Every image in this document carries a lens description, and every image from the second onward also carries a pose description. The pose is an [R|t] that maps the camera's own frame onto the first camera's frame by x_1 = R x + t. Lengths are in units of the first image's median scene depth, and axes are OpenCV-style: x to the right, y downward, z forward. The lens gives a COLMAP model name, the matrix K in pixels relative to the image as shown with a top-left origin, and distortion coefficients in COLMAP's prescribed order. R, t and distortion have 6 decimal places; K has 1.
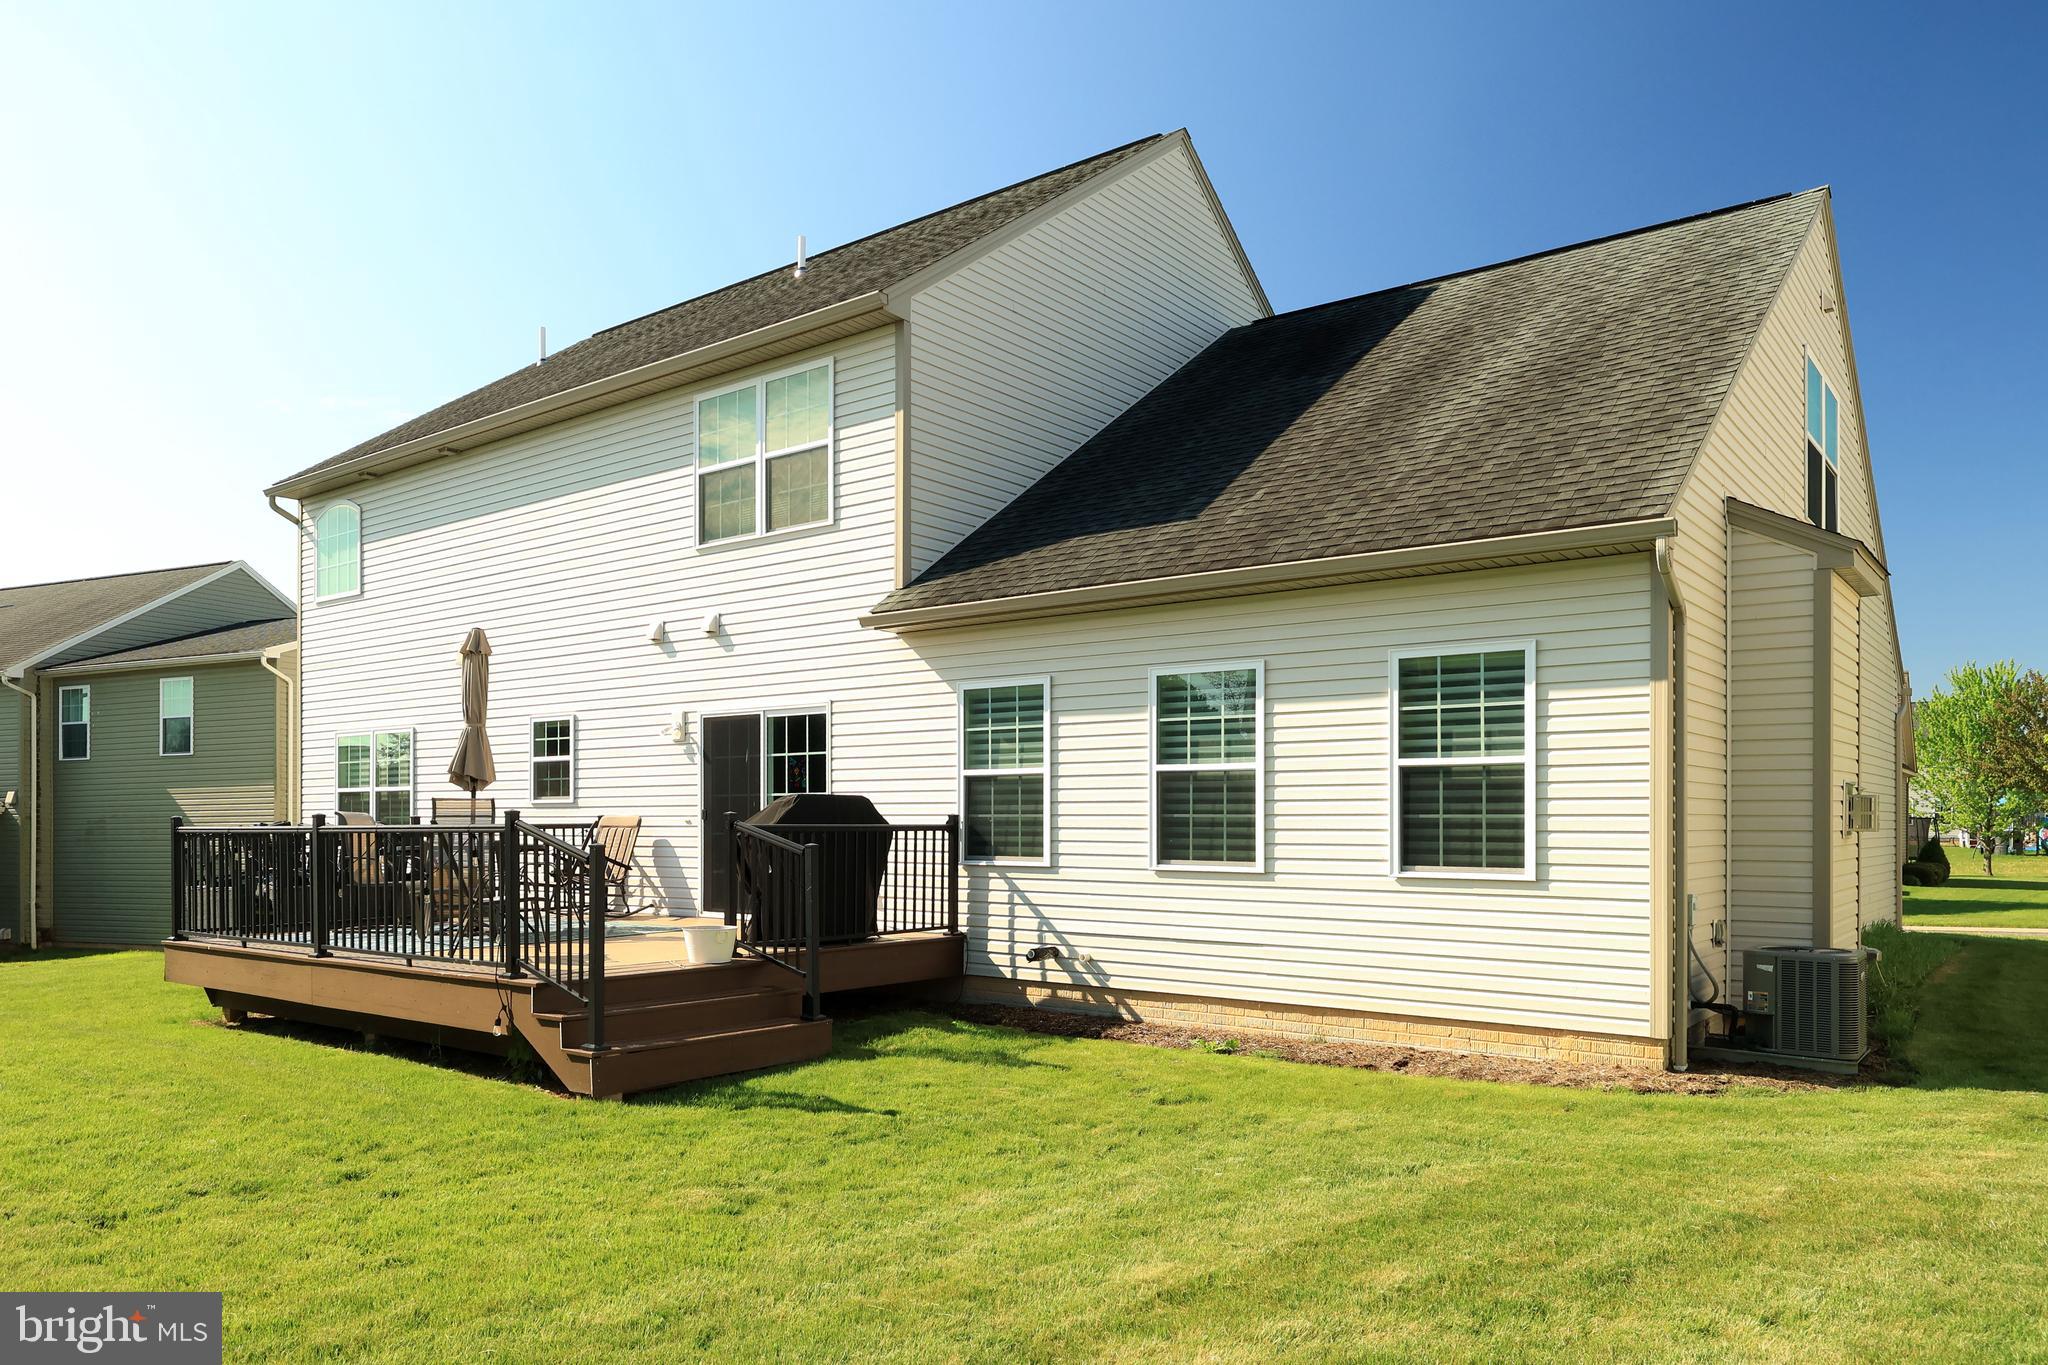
lens RADIAL K [[1391.7, 0, 996.5], [0, 1391.7, 808.6], [0, 0, 1]] dist [-0.001856, 0.002144]
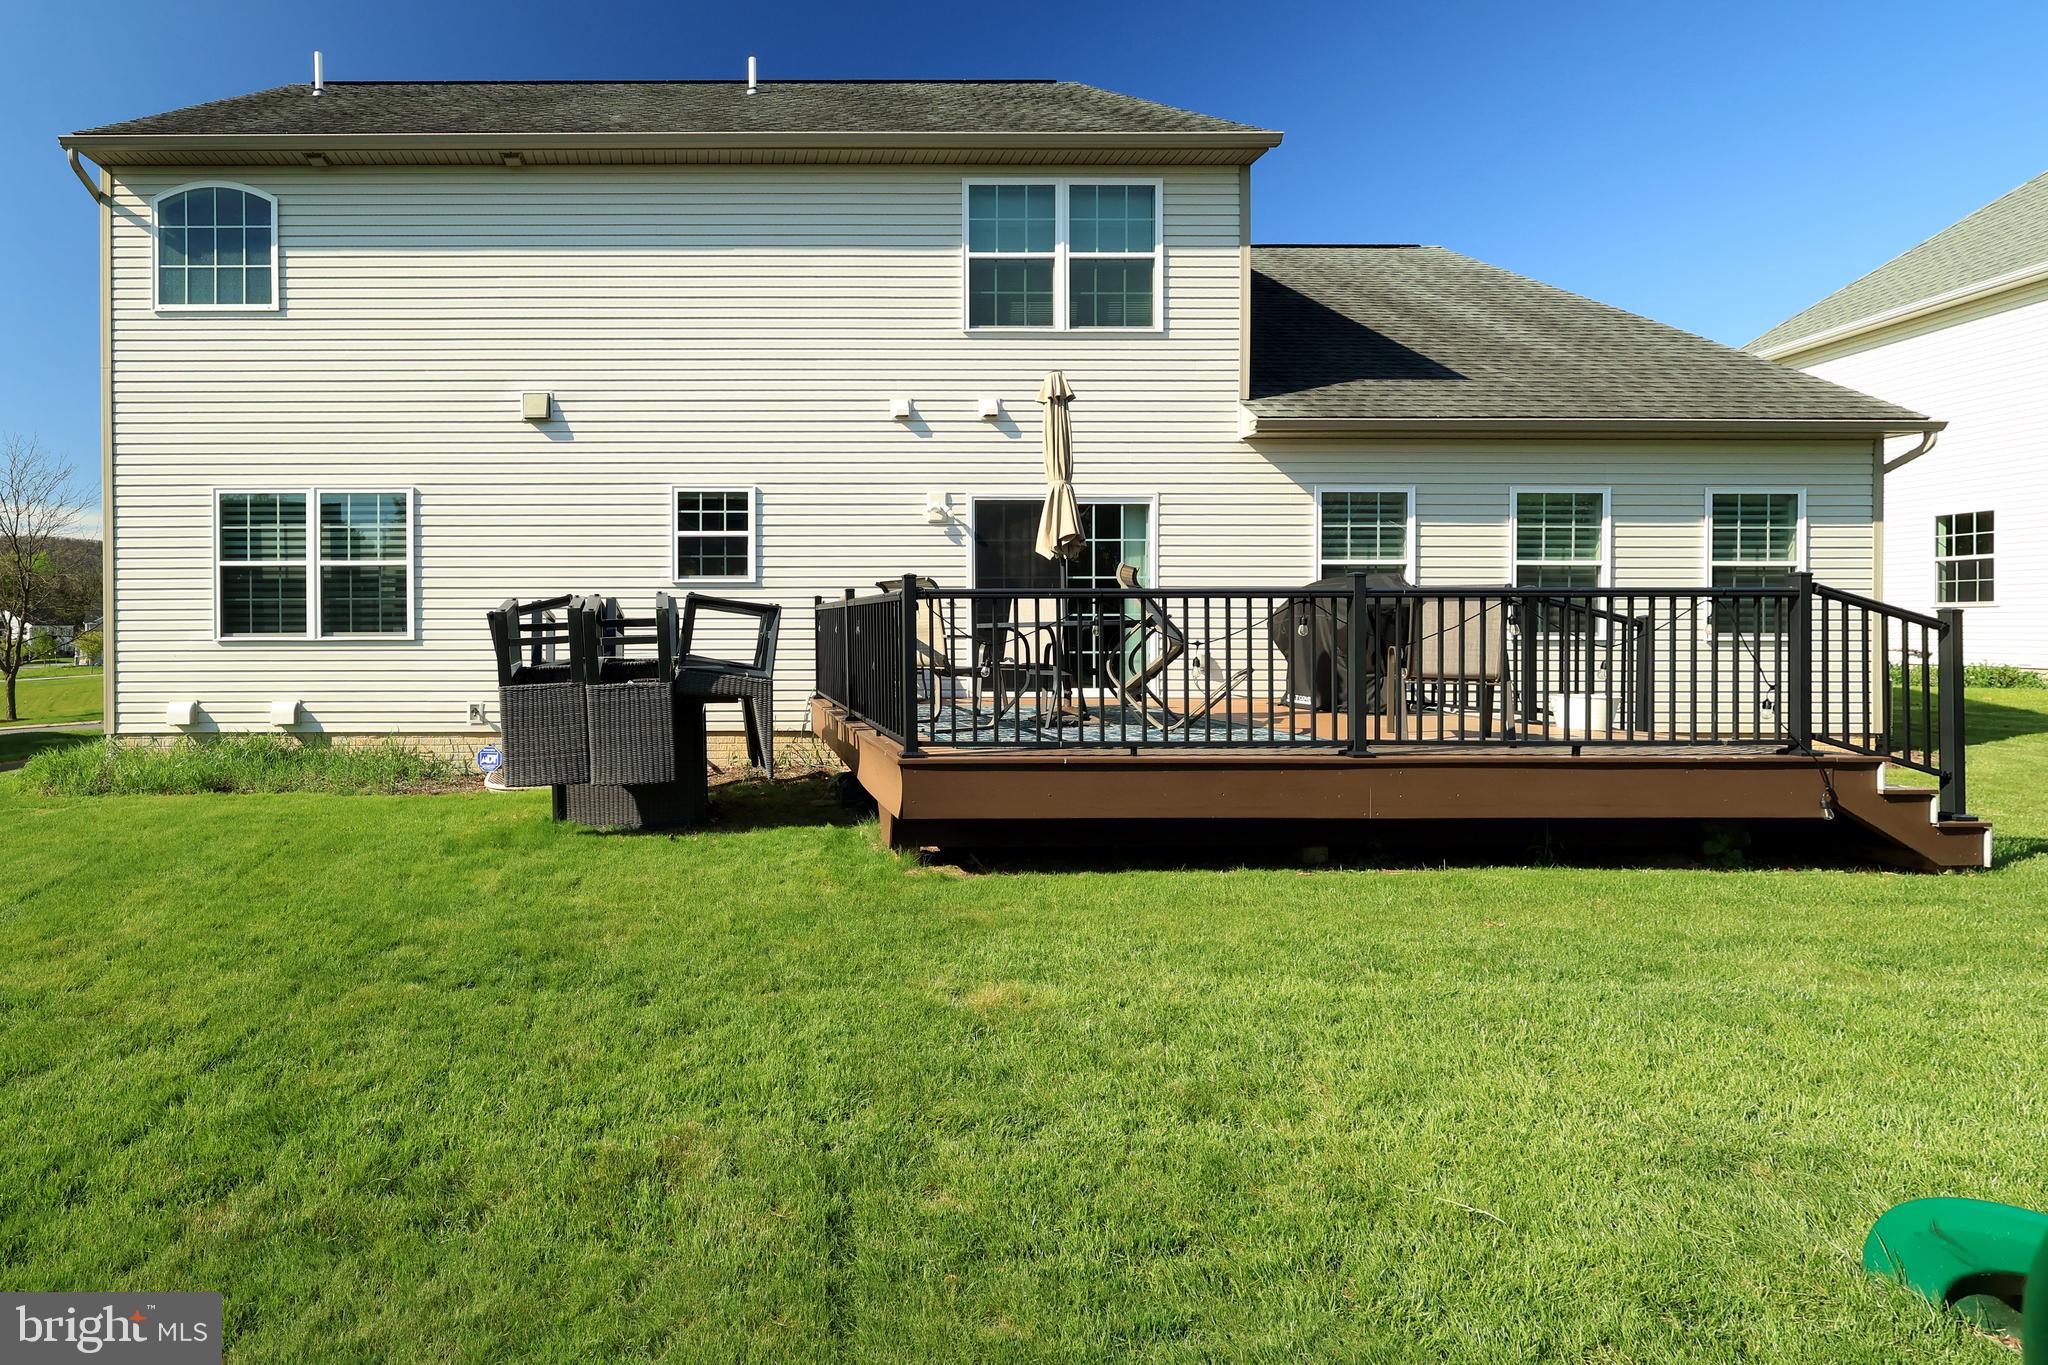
lens RADIAL K [[973.6, 0, 1022.9], [0, 973.6, 623.4], [0, 0, 1]] dist [-0.007335, 0.000220]
pose [[0.787600, -0.001932, 0.616183, -0.618656], [-0.006346, 0.999917, 0.011247, 0.015878], [-0.616154, -0.012768, 0.787523, 0.420404]]
